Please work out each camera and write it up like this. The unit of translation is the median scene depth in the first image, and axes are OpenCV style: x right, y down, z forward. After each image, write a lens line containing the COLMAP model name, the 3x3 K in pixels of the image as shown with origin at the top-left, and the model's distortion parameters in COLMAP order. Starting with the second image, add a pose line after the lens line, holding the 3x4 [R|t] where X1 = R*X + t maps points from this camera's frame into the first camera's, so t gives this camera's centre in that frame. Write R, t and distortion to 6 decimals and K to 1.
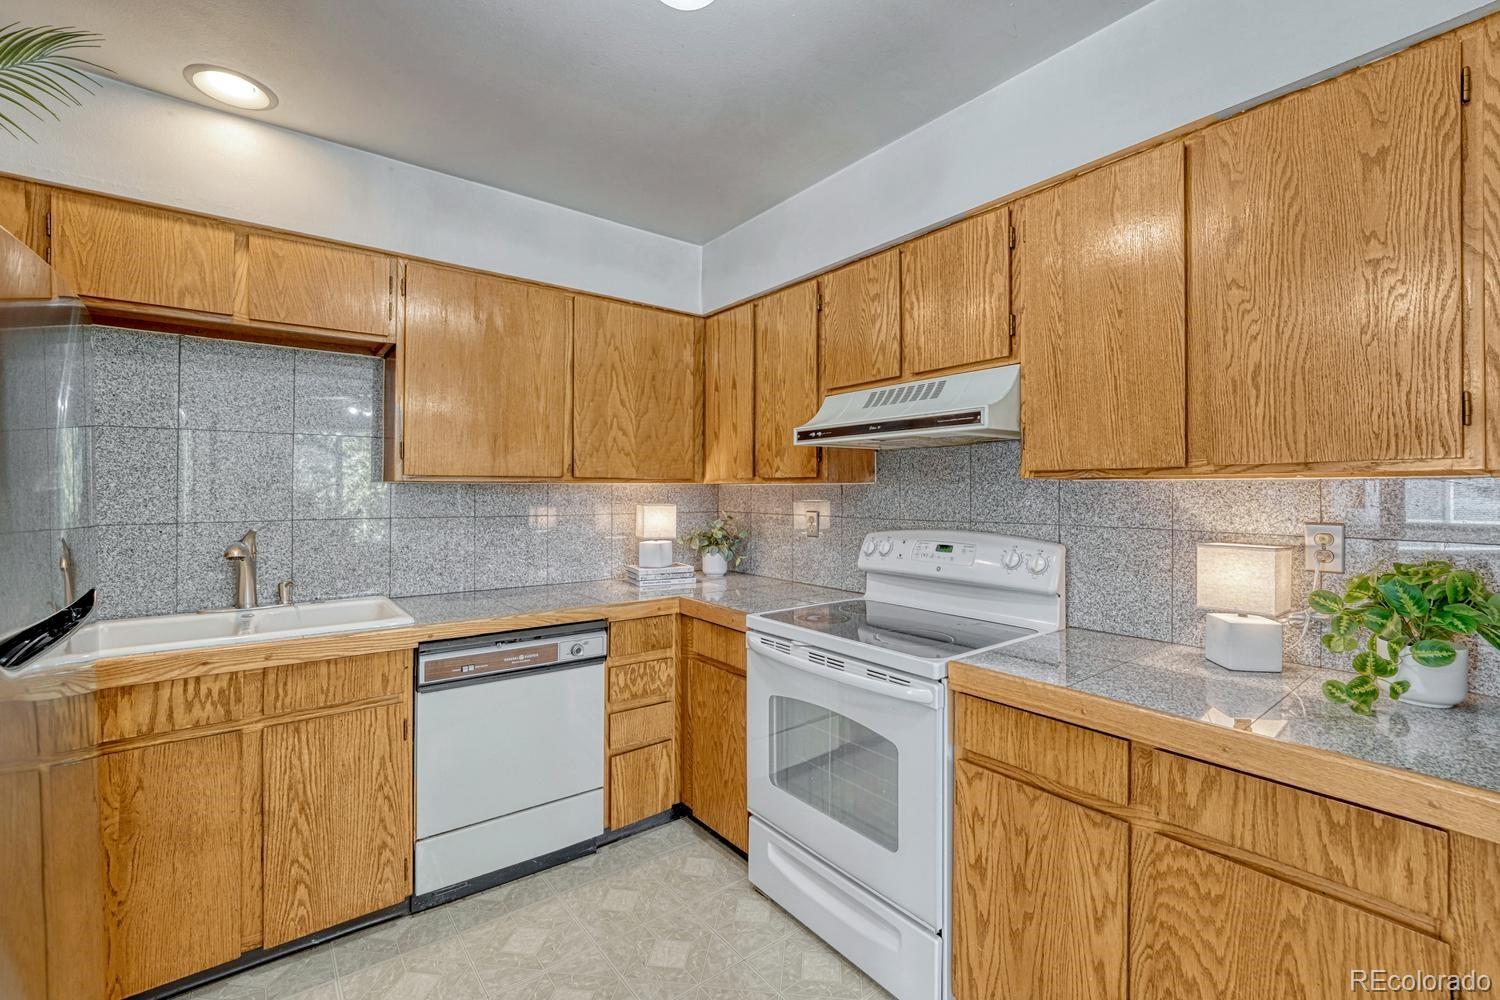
lens RADIAL K [[630.5, 0, 743.8], [0, 630.5, 487.6], [0, 0, 1]] dist [-0.013964, 0.003120]
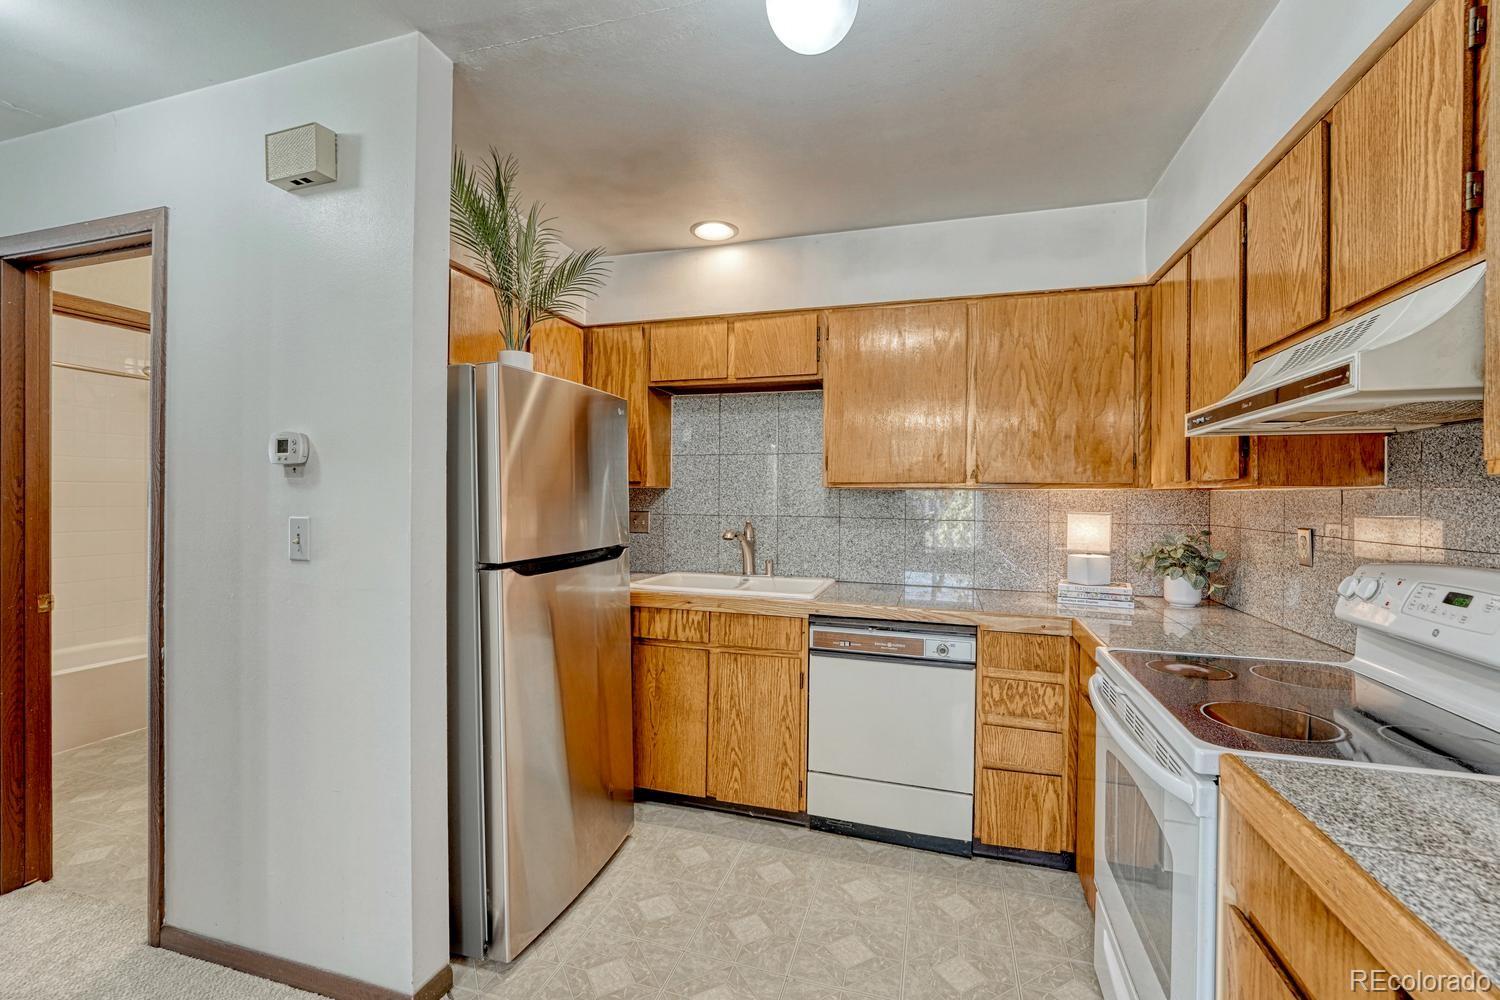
lens RADIAL K [[630.5, 0, 755.2], [0, 630.5, 495.1], [0, 0, 1]] dist [-0.013964, 0.003120]
pose [[0.583217, 0.003834, -0.812308, 0.451052], [-0.004304, 0.999989, 0.001630, 0.004082], [0.812305, 0.002546, 0.583227, 0.168500]]
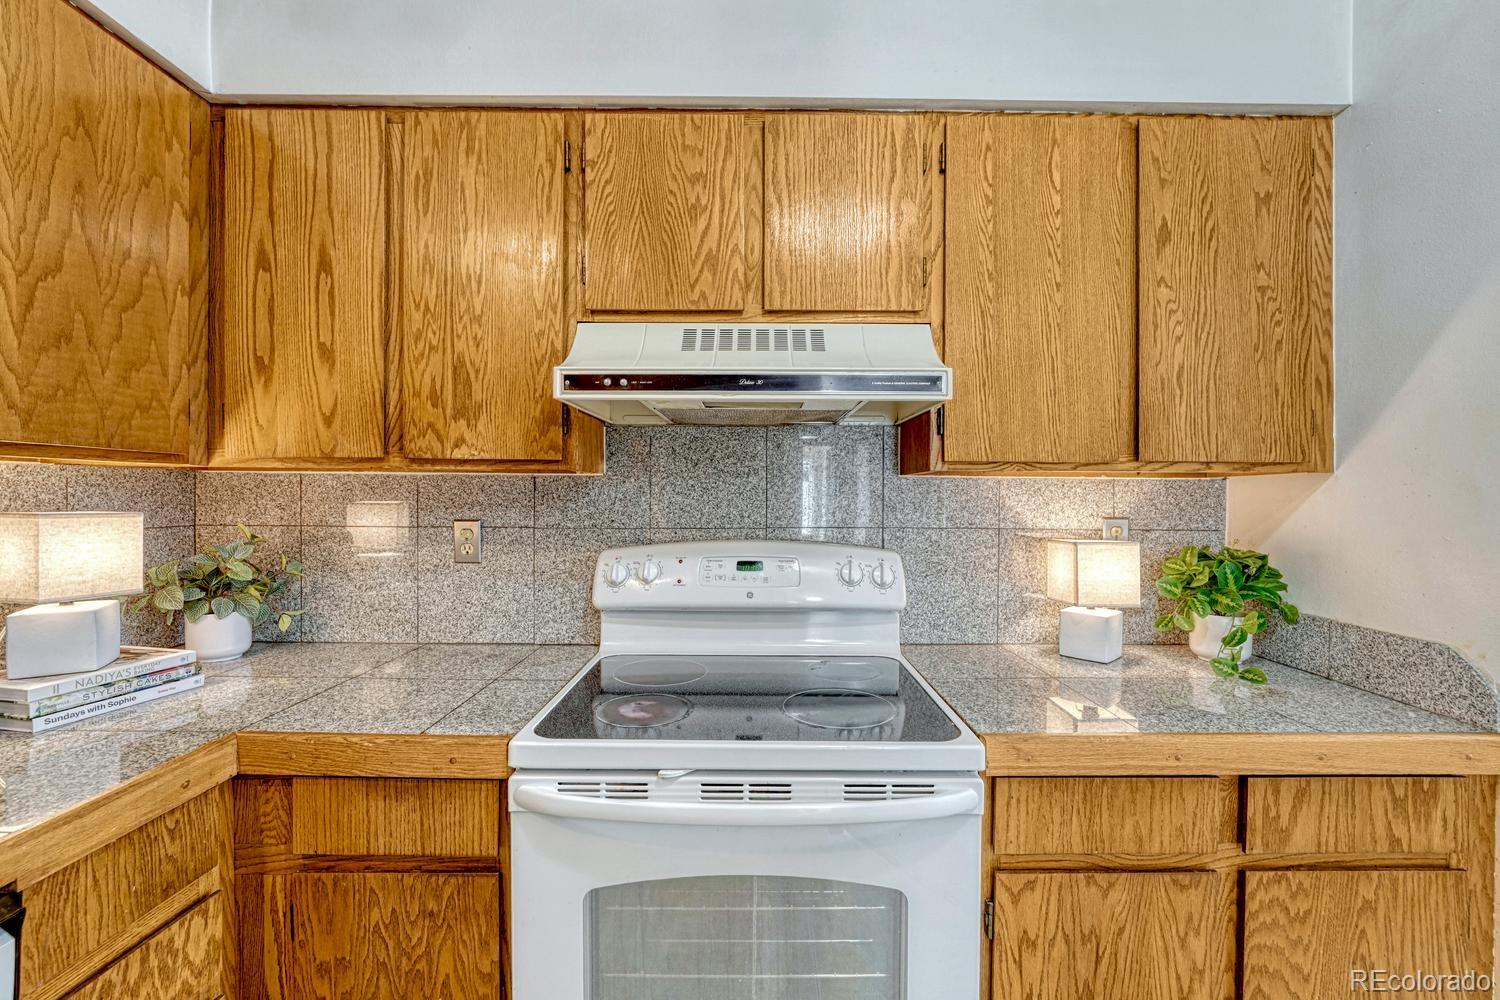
lens RADIAL K [[630.5, 0, 748.2], [0, 630.5, 499.7], [0, 0, 1]] dist [-0.013964, 0.003120]
pose [[0.606199, -0.003564, 0.795305, -0.287666], [-0.010582, 0.999865, 0.012547, 0.012731], [-0.795243, -0.016021, 0.606080, 0.627075]]
